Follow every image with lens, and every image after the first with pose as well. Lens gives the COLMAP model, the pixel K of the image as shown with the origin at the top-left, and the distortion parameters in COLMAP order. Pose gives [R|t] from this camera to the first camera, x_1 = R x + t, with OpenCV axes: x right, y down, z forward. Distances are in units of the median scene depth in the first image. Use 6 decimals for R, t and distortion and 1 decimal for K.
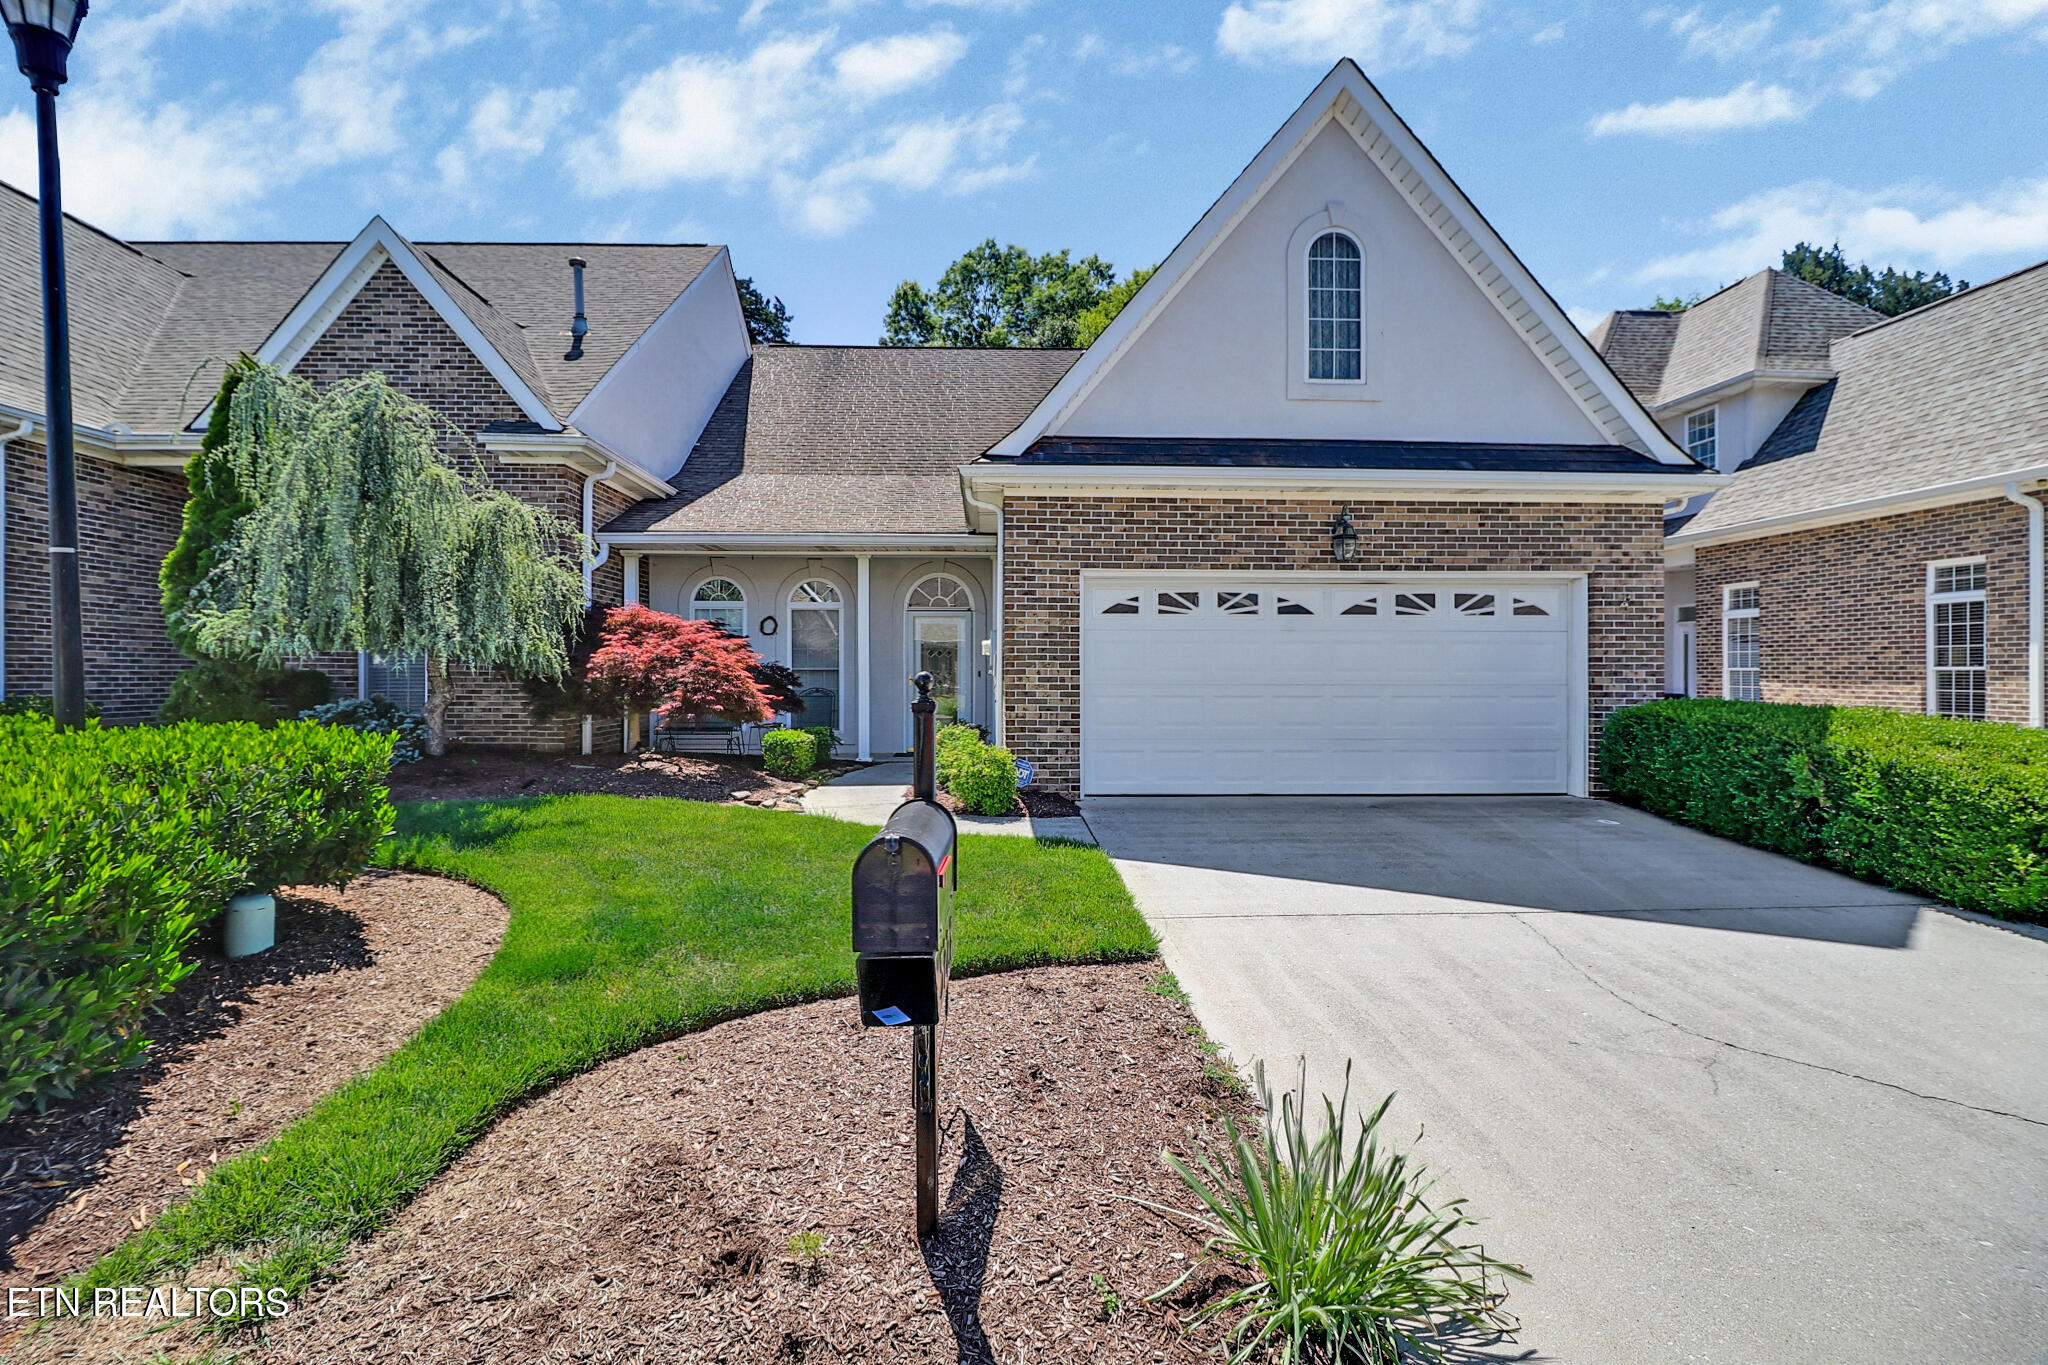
lens RADIAL K [[934.4, 0, 999.8], [0, 934.4, 695.5], [0, 0, 1]] dist [-0.001626, -0.008750]
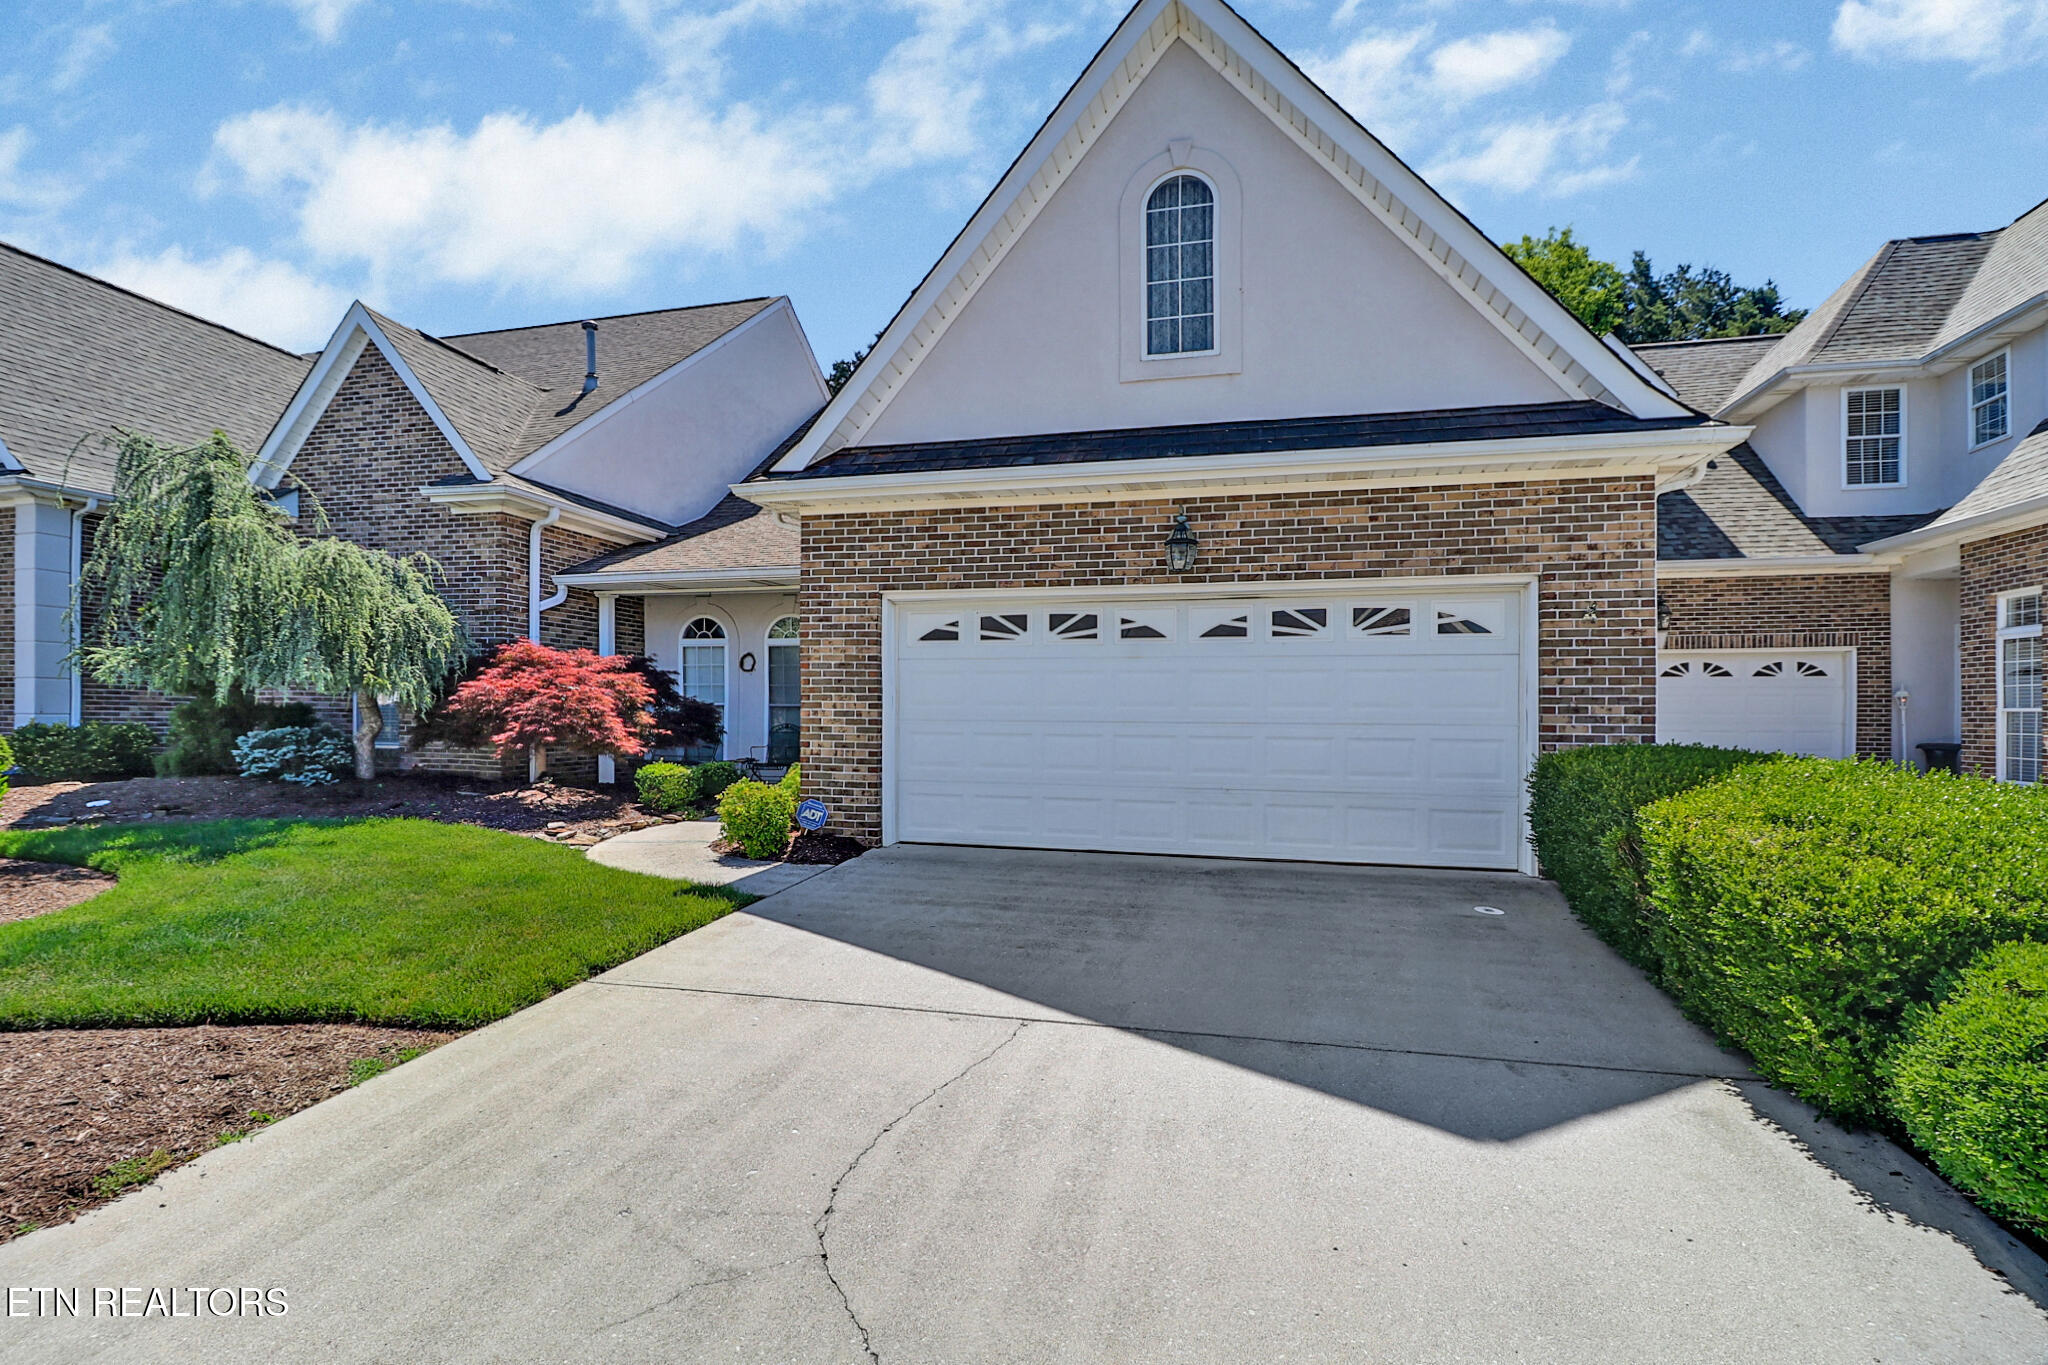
lens RADIAL K [[934.4, 0, 982.6], [0, 934.4, 730.7], [0, 0, 1]] dist [-0.001626, -0.008750]
pose [[0.955566, 0.011007, -0.294573, 0.431685], [-0.012904, 0.999907, -0.004499, 0.002217], [0.294496, 0.008100, 0.955618, 0.158226]]
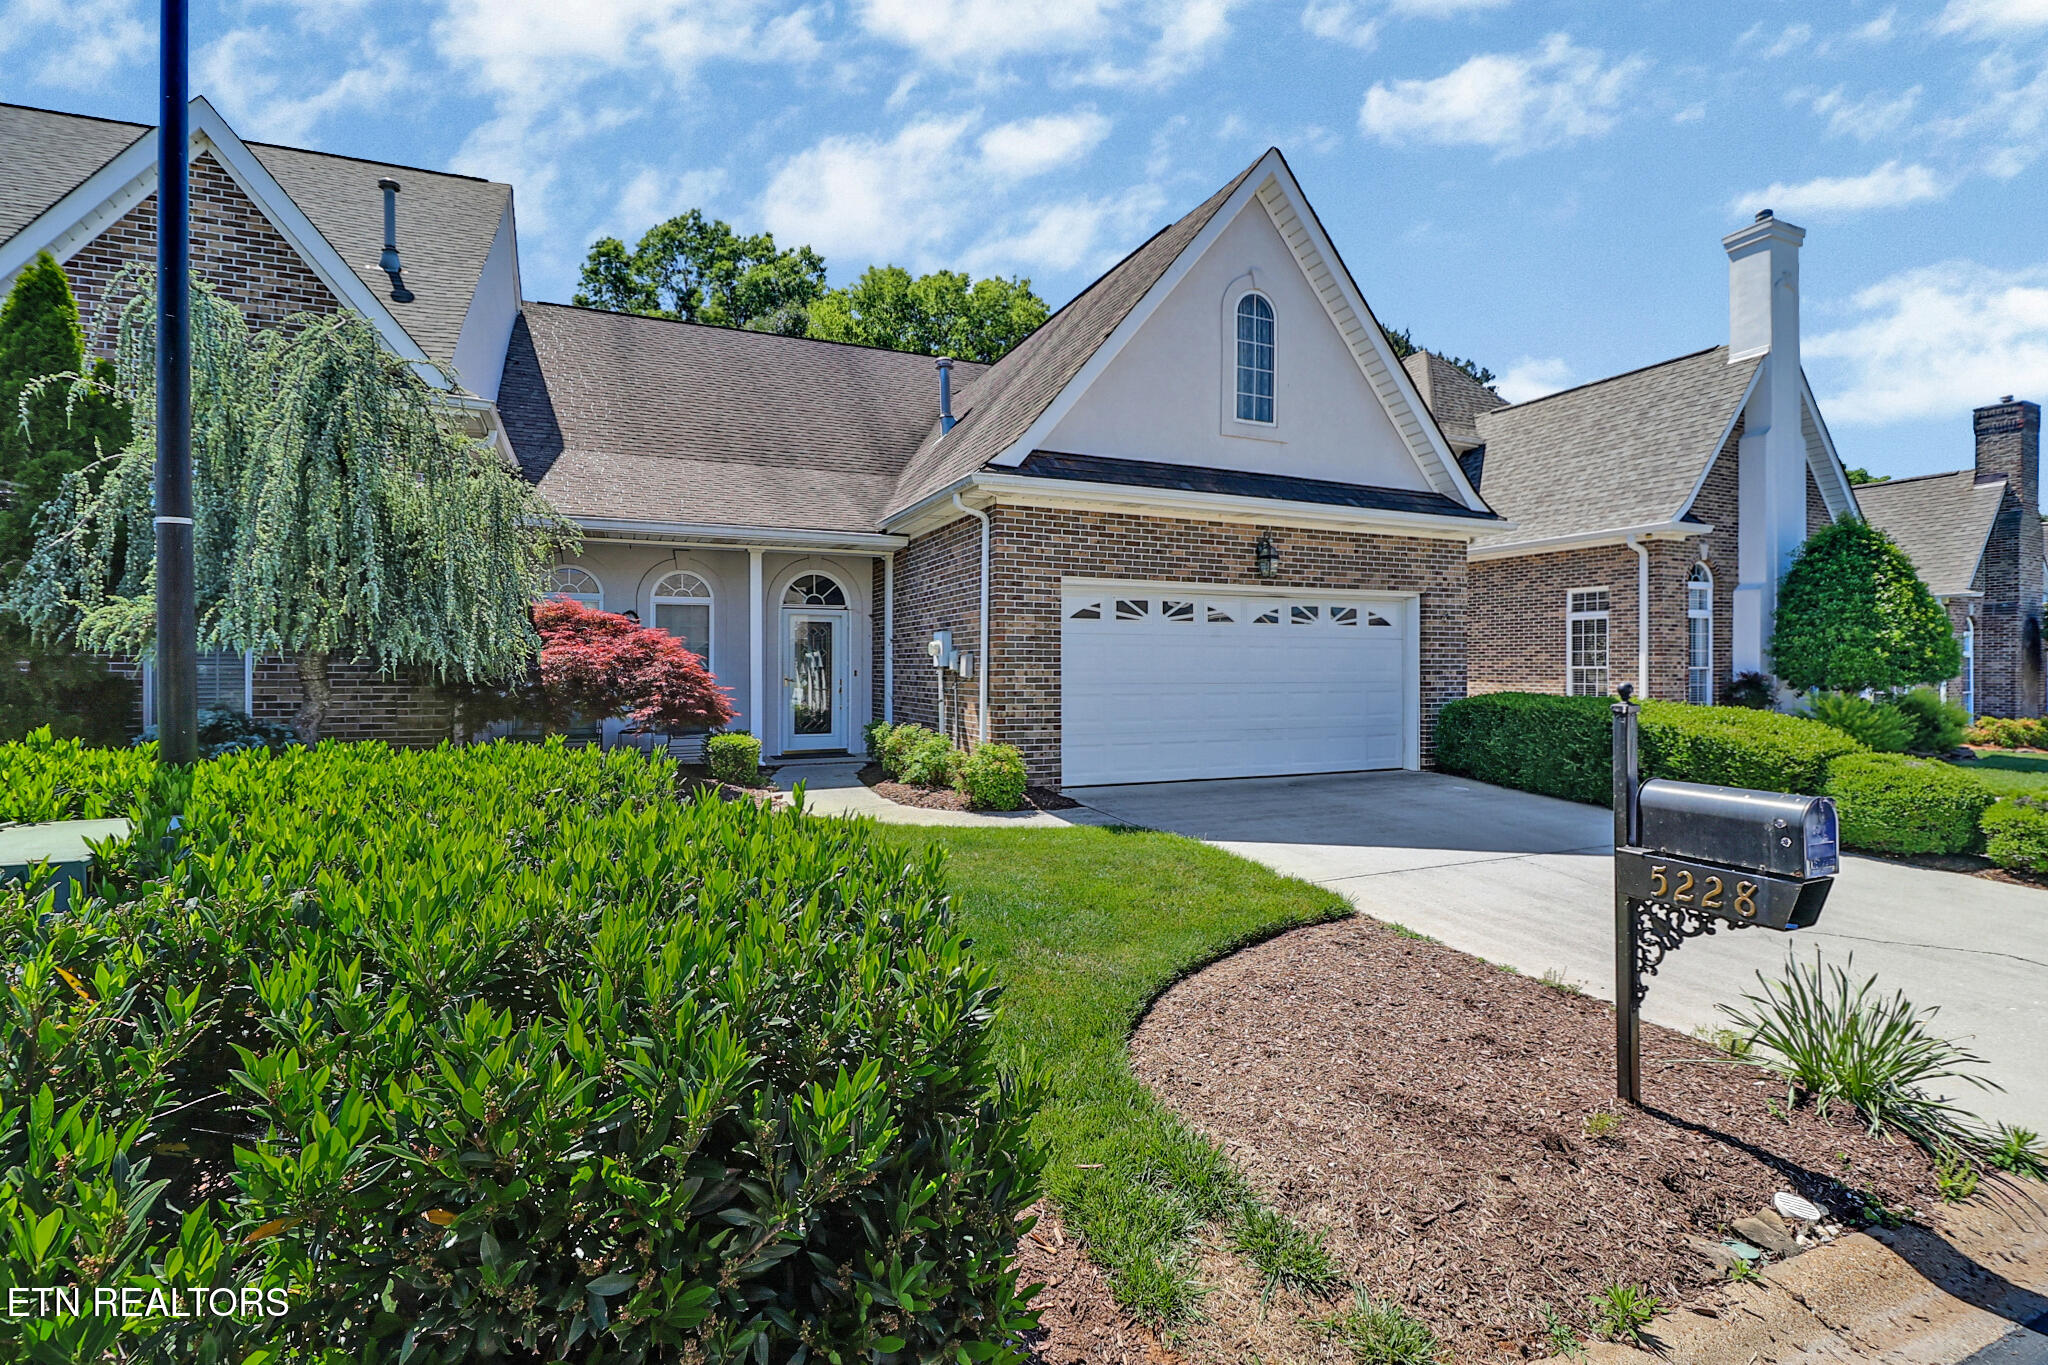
lens RADIAL K [[934.4, 0, 1034.6], [0, 934.4, 691.3], [0, 0, 1]] dist [-0.001626, -0.008750]
pose [[0.930951, -0.009601, 0.365017, -0.319740], [0.009880, 0.999951, 0.001102, -0.005159], [-0.365010, 0.002581, 0.931000, 0.016192]]
